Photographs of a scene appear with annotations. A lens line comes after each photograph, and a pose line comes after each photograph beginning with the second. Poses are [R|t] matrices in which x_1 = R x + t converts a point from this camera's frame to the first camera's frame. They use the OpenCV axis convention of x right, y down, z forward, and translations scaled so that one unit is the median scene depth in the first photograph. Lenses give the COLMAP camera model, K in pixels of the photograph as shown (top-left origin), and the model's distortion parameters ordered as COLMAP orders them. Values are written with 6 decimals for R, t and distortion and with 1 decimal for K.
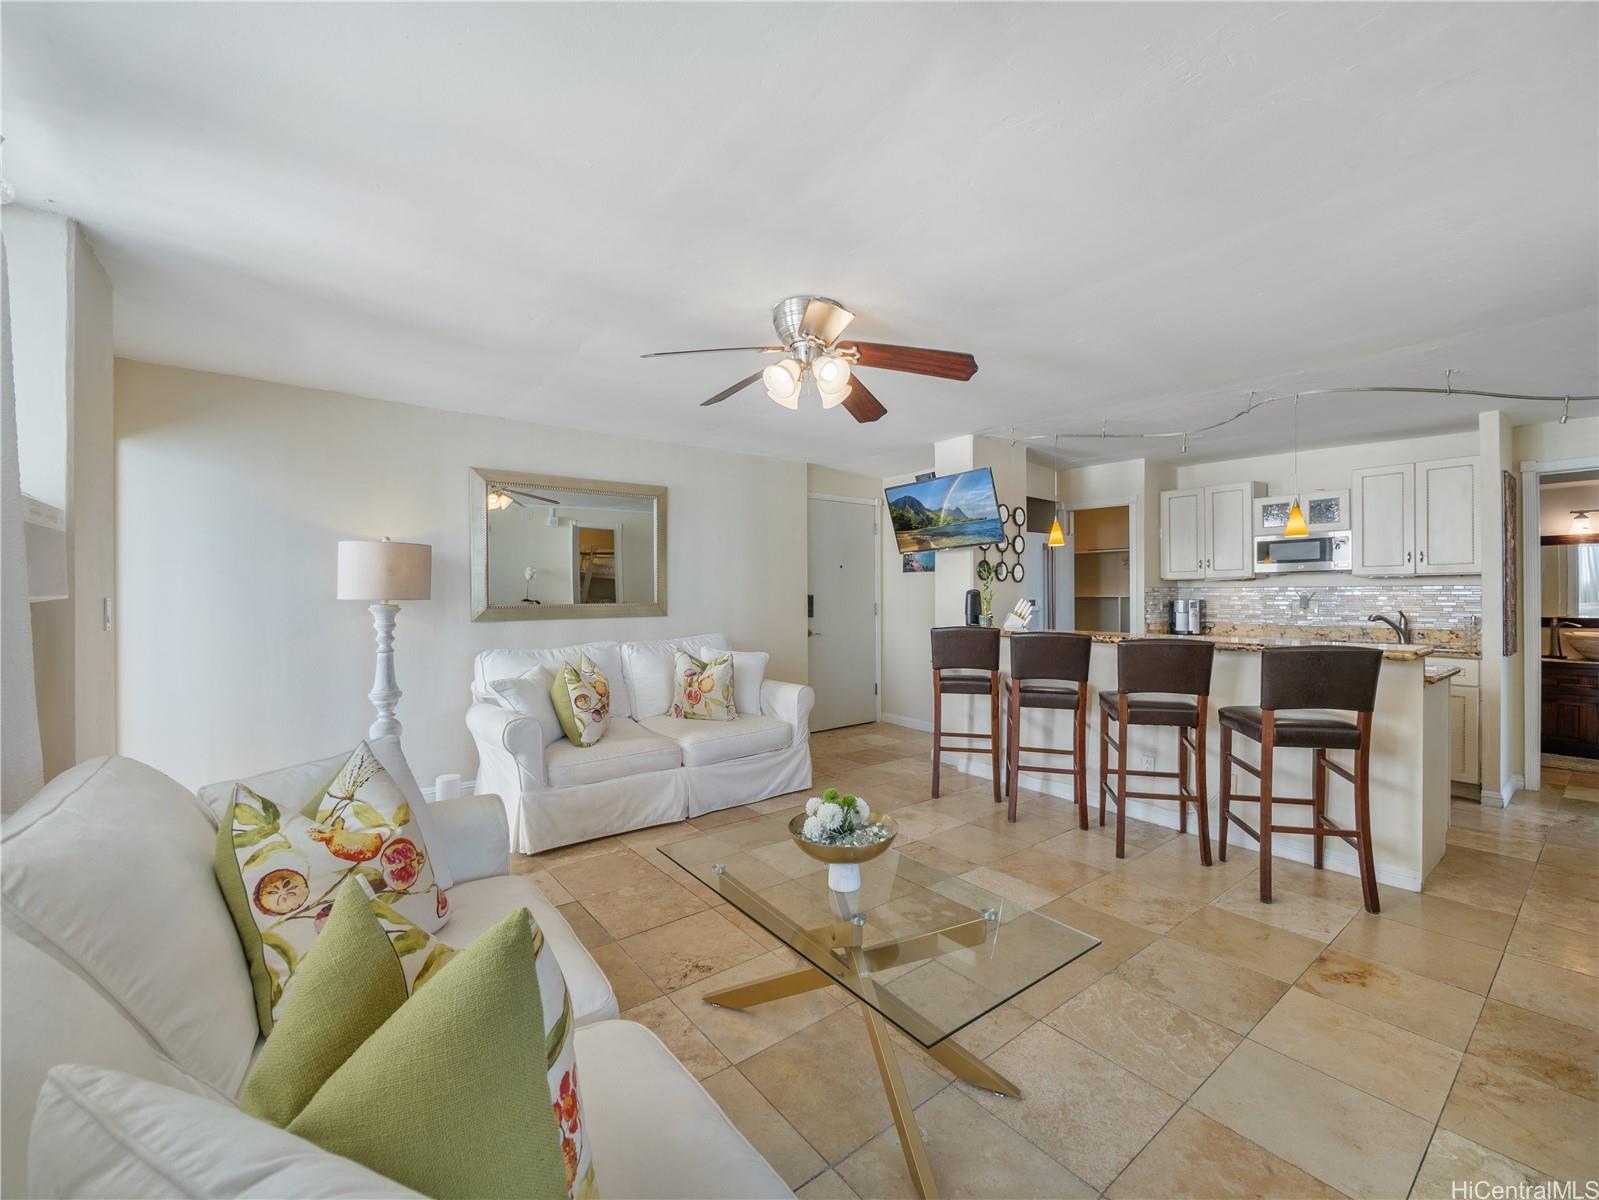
lens RADIAL K [[673.4, 0, 802.9], [0, 673.4, 599.1], [0, 0, 1]] dist [-0.004591, 0.000558]
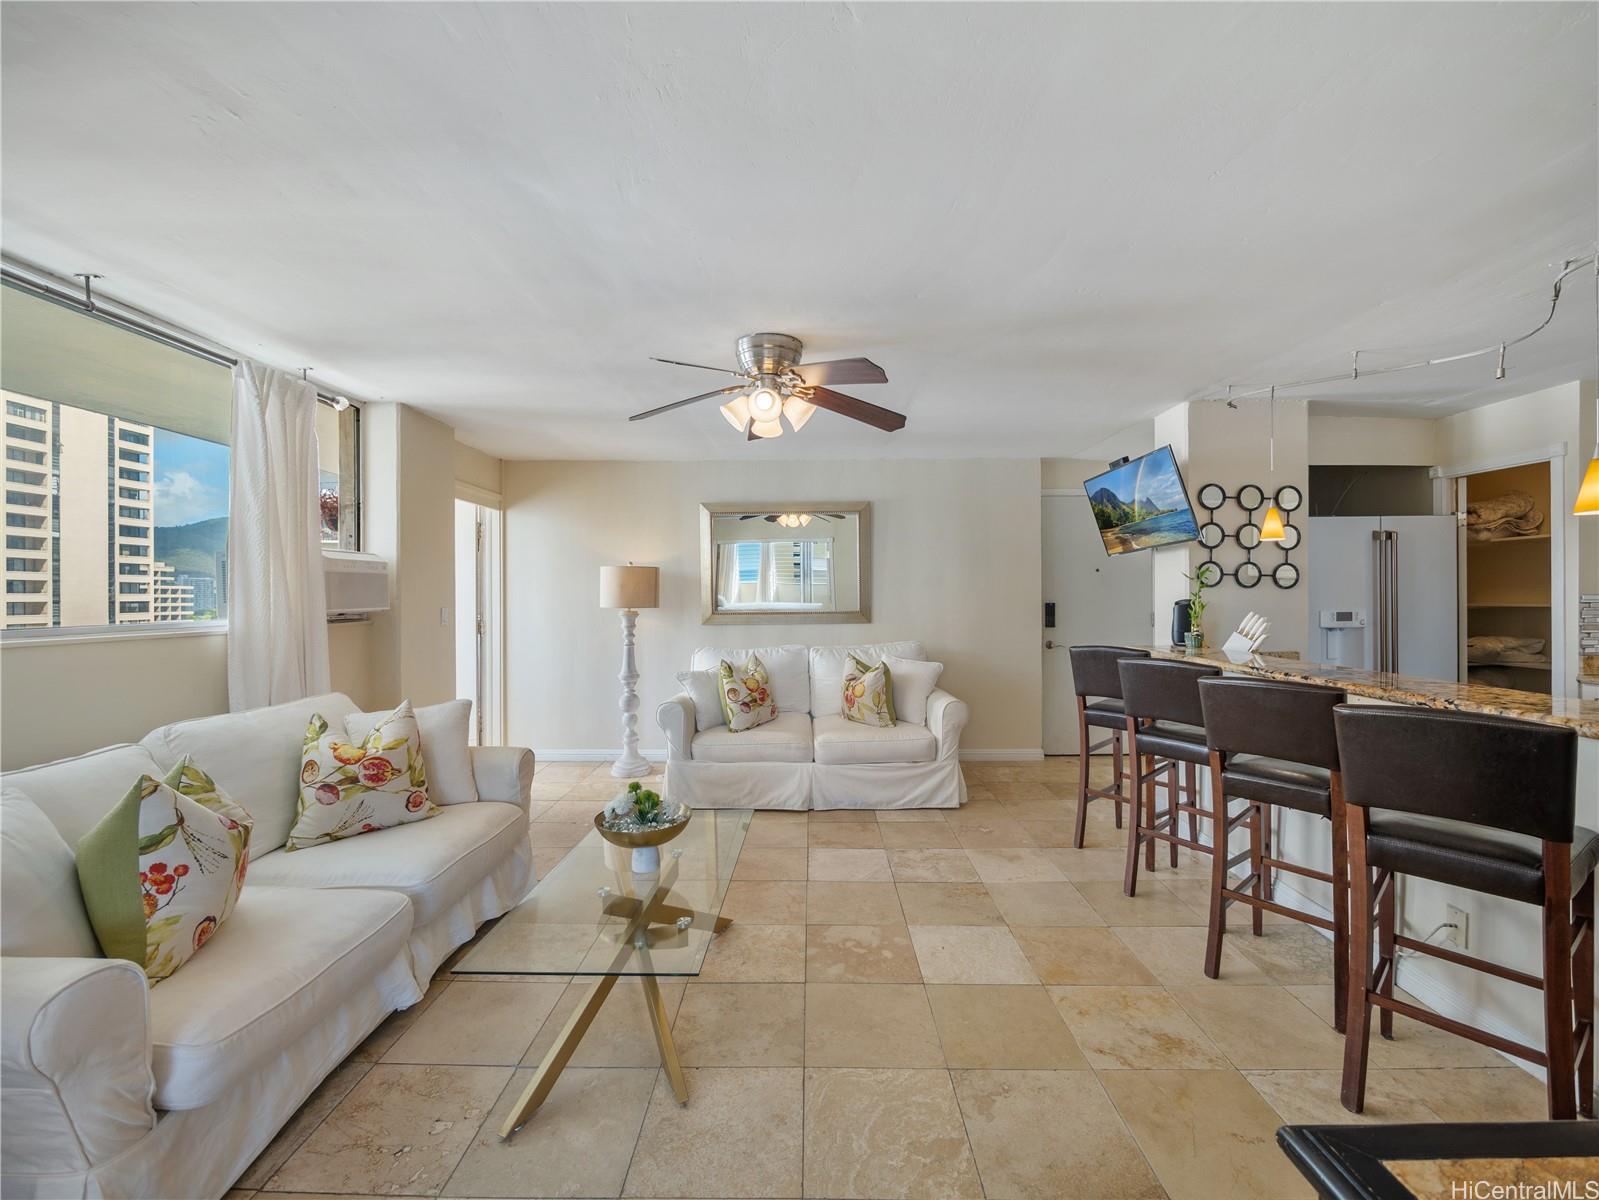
lens RADIAL K [[673.4, 0, 802.3], [0, 673.4, 597.0], [0, 0, 1]] dist [-0.004591, 0.000558]
pose [[0.776210, 0.000875, -0.630474, 0.458482], [-0.002592, 0.999995, -0.001804, -0.016549], [0.630469, 0.003035, 0.776208, 0.126463]]
